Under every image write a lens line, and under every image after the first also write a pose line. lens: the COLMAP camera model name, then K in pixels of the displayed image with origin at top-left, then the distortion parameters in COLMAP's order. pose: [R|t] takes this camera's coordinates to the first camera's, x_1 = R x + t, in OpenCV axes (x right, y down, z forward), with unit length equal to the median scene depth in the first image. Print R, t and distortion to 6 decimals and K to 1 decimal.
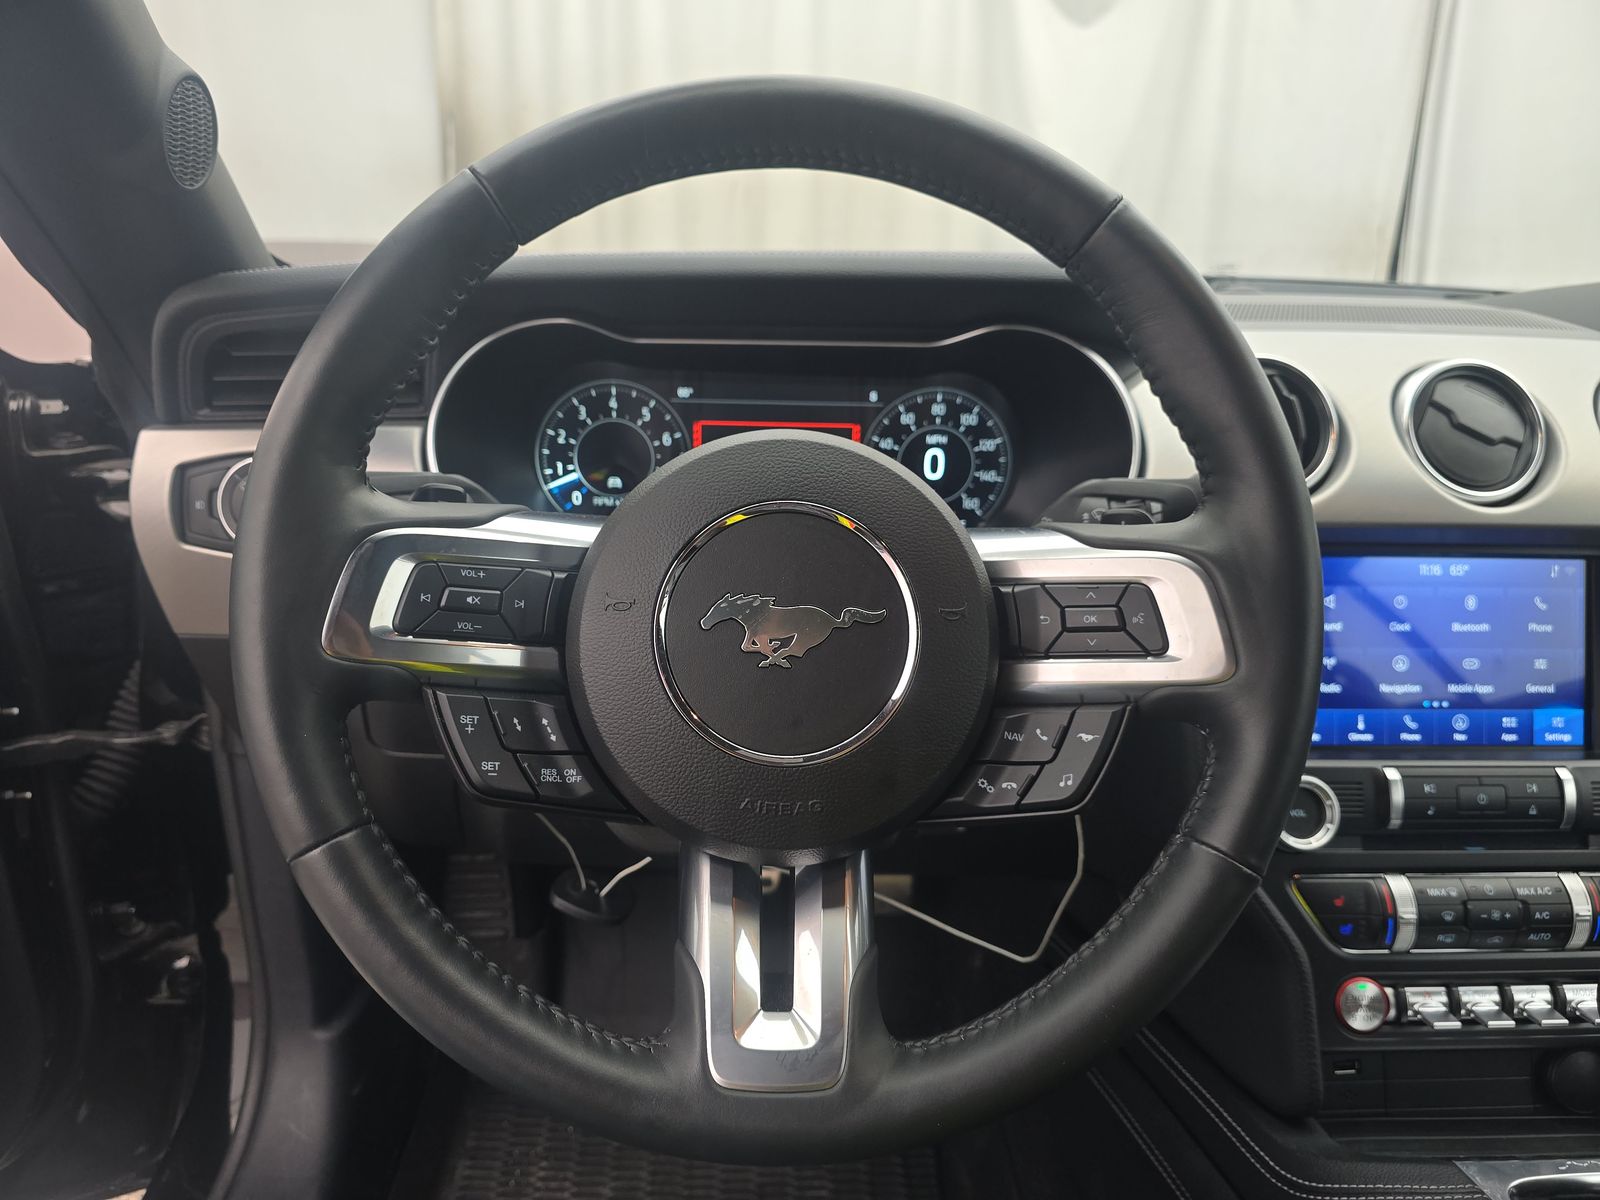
lens RADIAL K [[1050.7, 0, 800.0], [0, 1050.7, 600.0], [0, 0, 1]] dist [0.000597, -0.023190]
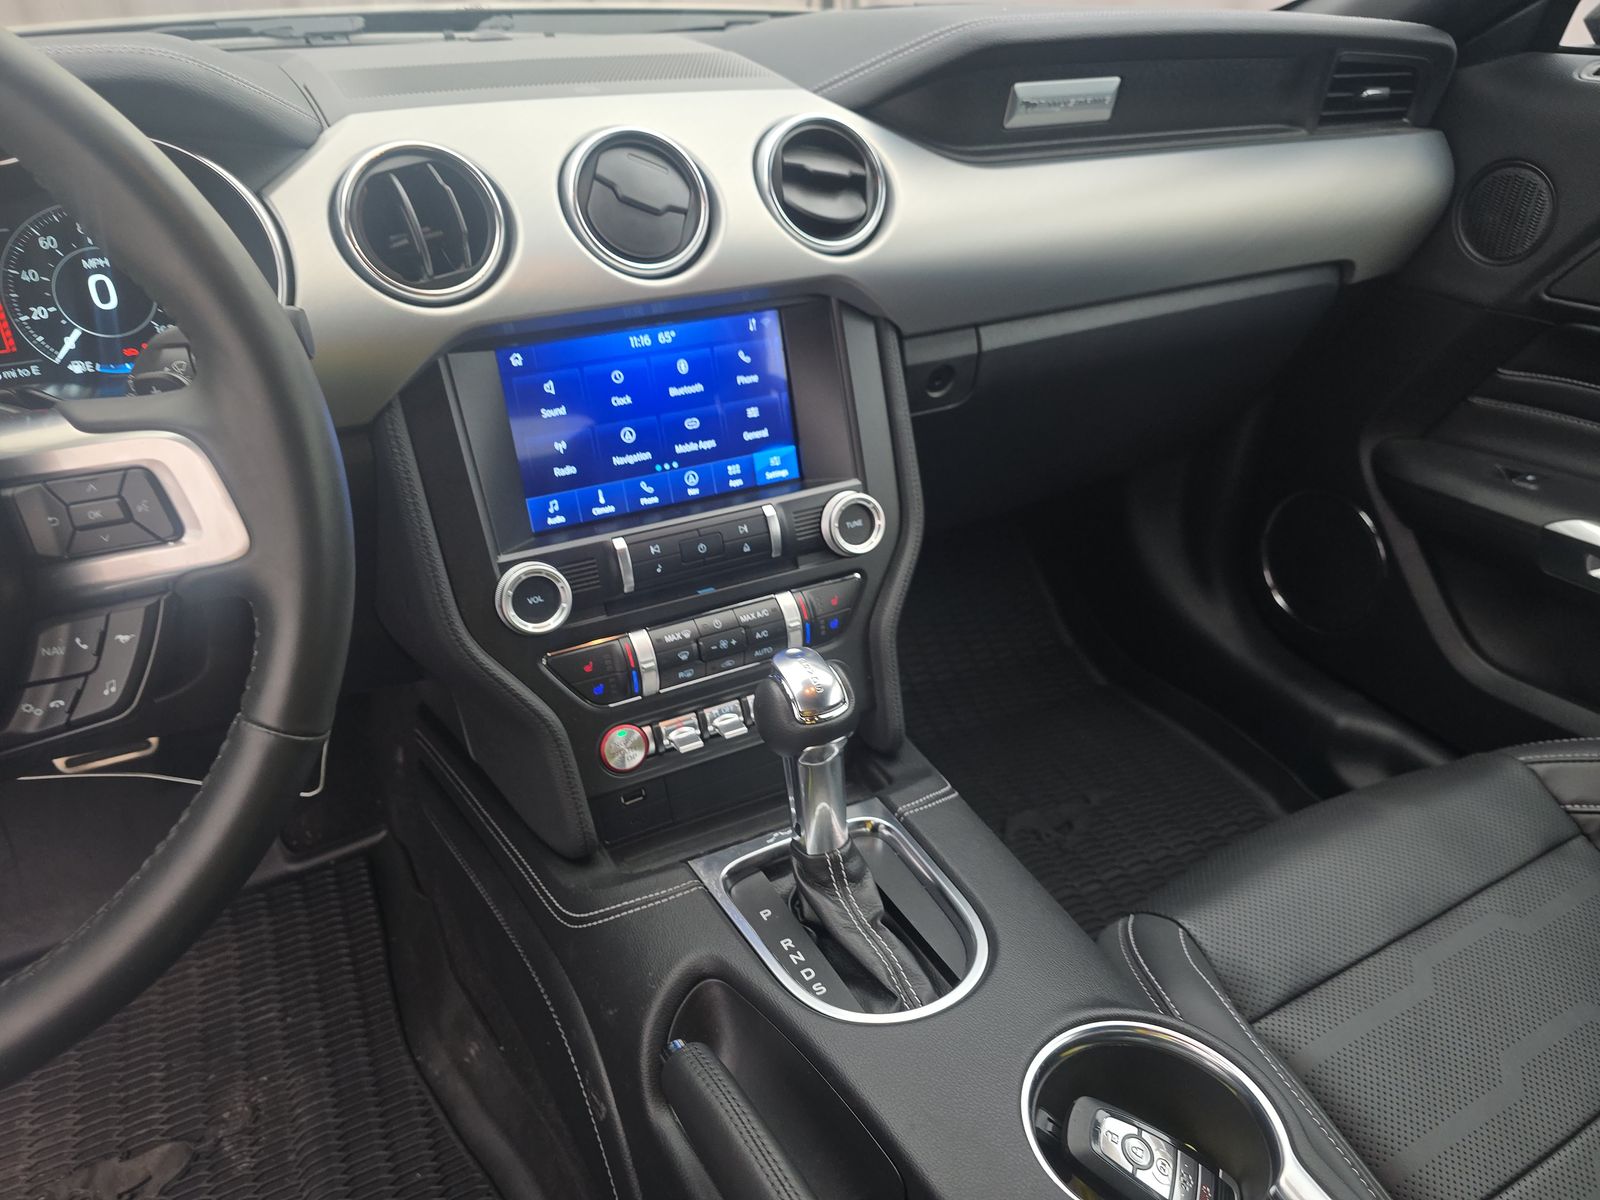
lens RADIAL K [[1024.0, 0, 800.0], [0, 1024.0, 600.0], [0, 0, 1]] dist [-0.001859, -0.004375]
pose [[0.908960, -0.236976, 0.342978, 0.361689], [0.141422, 0.949216, 0.281050, -0.052839], [-0.392162, -0.206959, 0.896313, -0.043974]]
